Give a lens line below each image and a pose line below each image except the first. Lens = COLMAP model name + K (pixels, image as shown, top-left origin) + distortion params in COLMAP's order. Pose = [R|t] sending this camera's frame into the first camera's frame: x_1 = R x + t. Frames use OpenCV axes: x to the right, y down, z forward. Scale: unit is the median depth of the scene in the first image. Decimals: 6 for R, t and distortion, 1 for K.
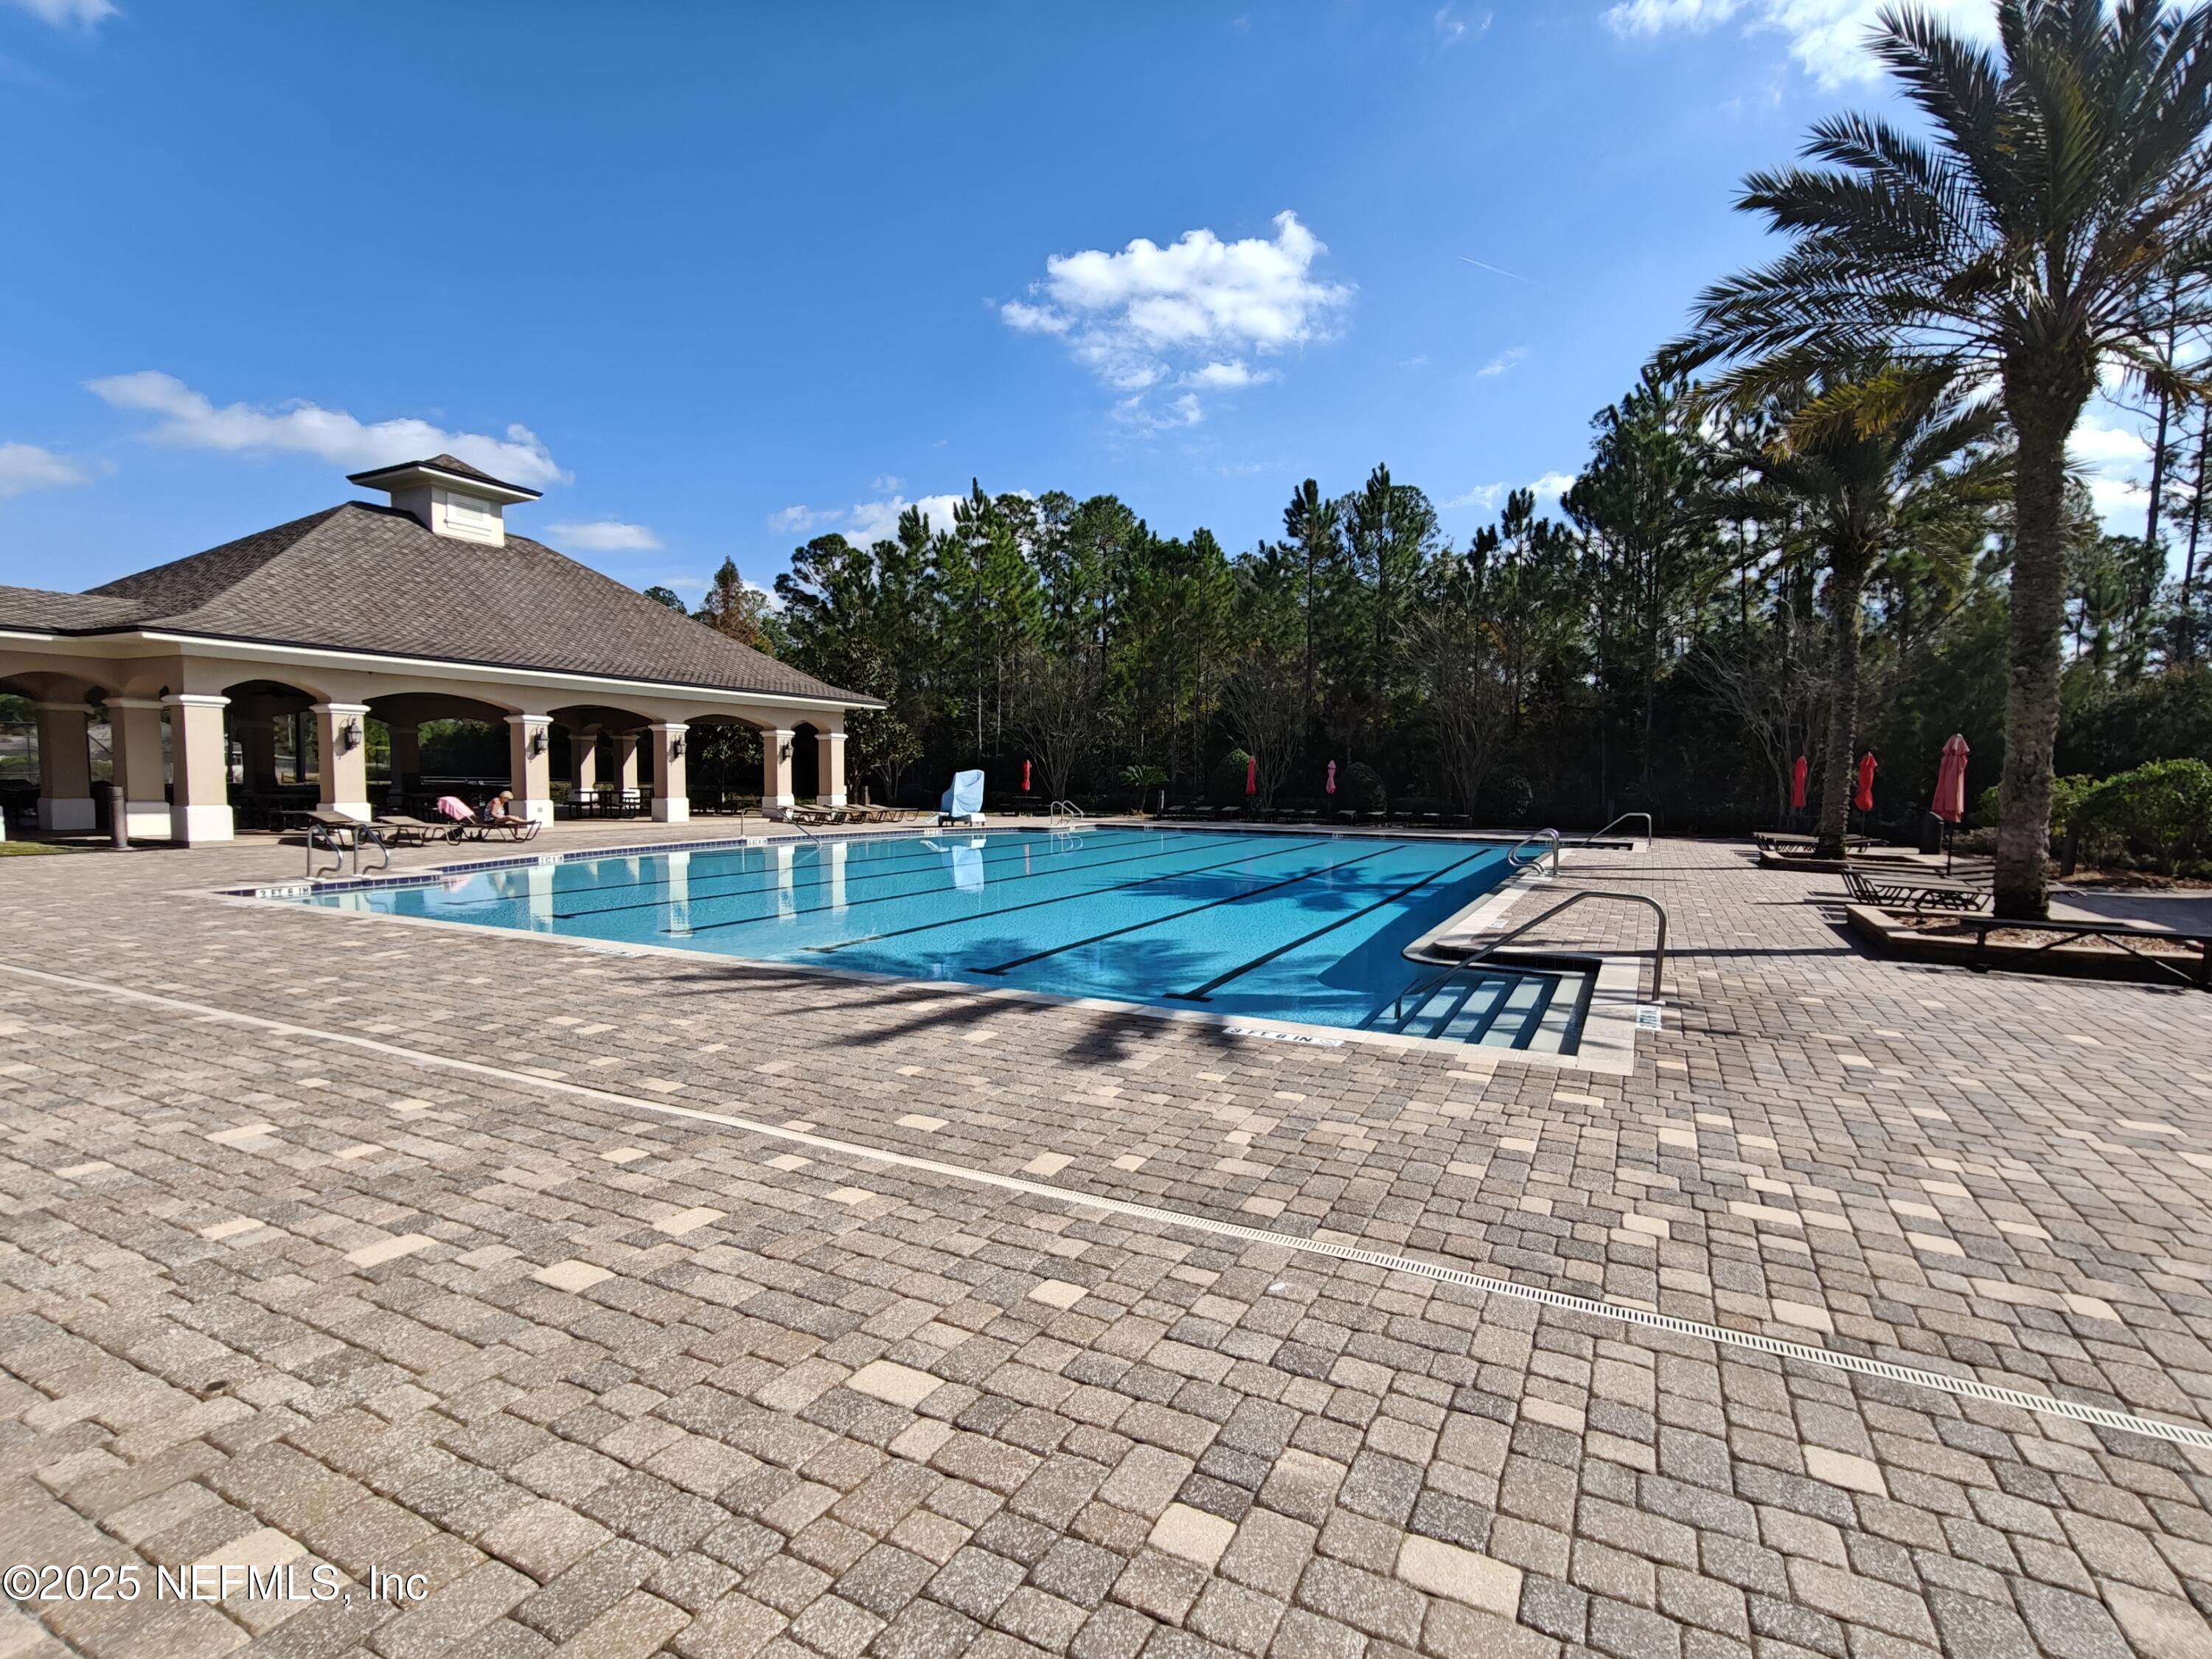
lens RADIAL K [[1045.0, 0, 1110.0], [0, 1045.0, 877.8], [0, 0, 1]] dist [0.127544, -0.054303]
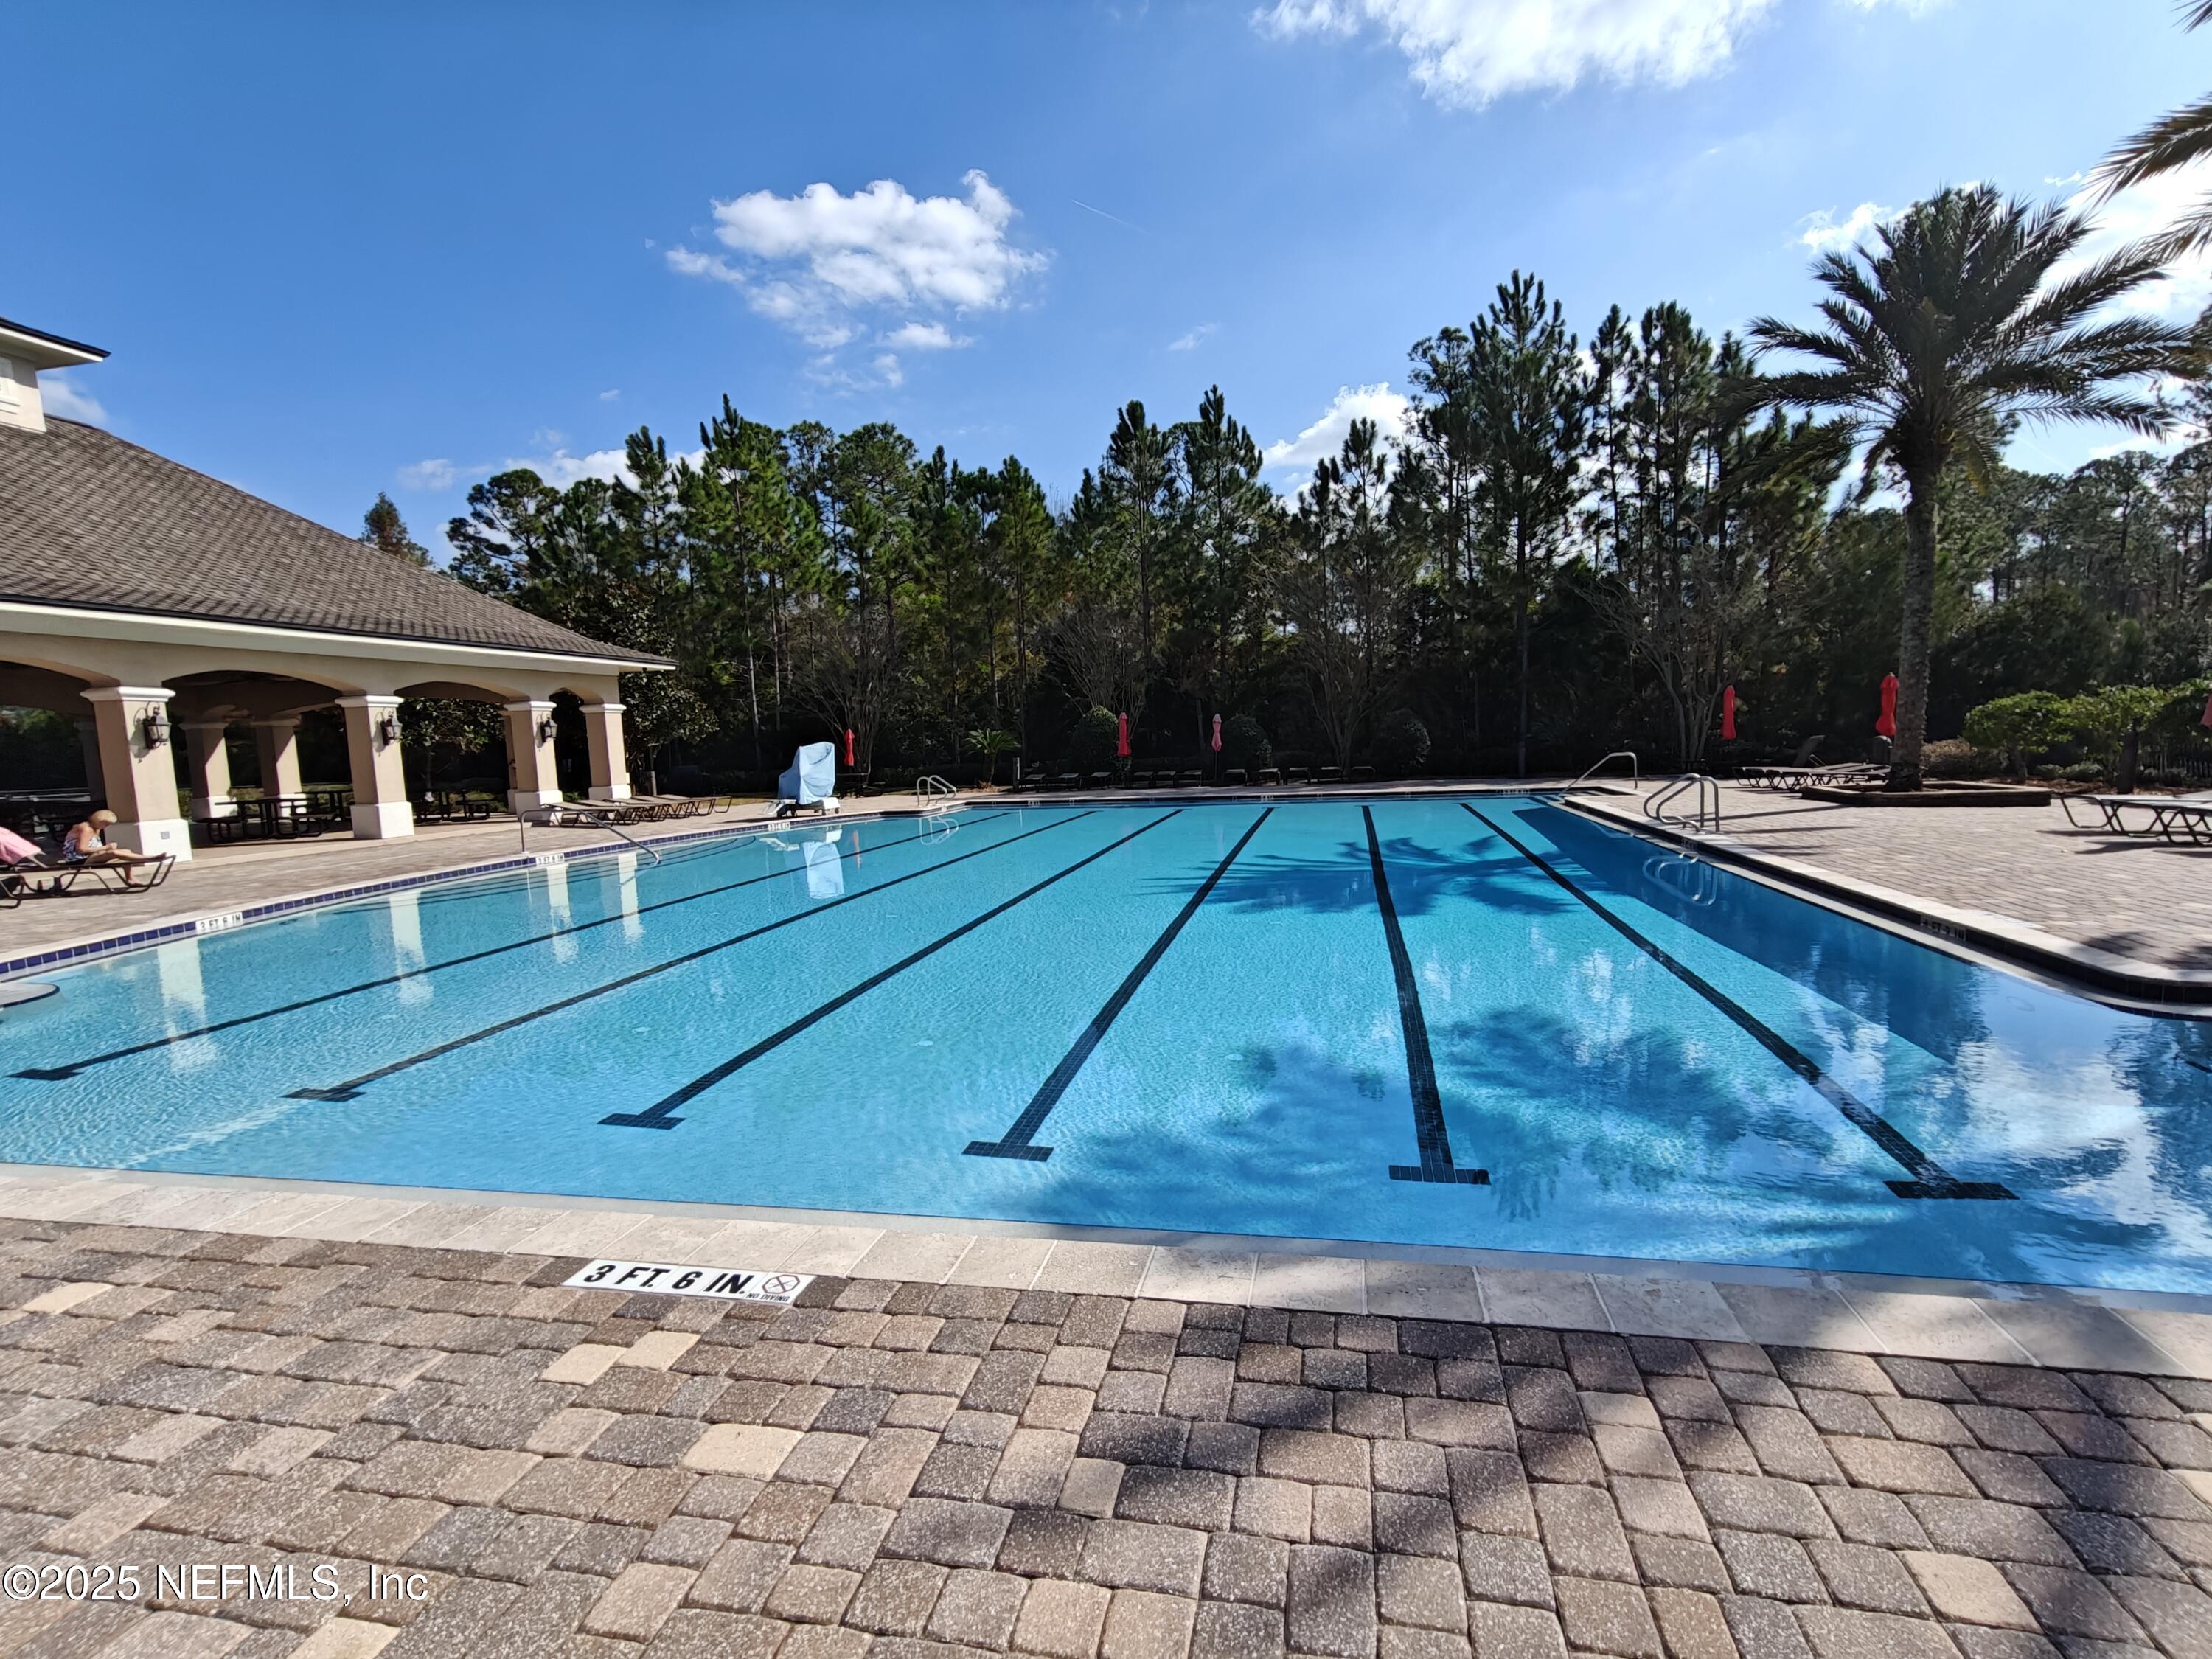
lens RADIAL K [[1060.8, 0, 1108.1], [0, 1060.8, 864.8], [0, 0, 1]] dist [0.054694, 0.000504]
pose [[0.966942, -0.078412, 0.242642, -0.102641], [0.074486, 0.996900, 0.025326, -0.014163], [-0.243875, -0.006416, 0.969785, 0.159006]]
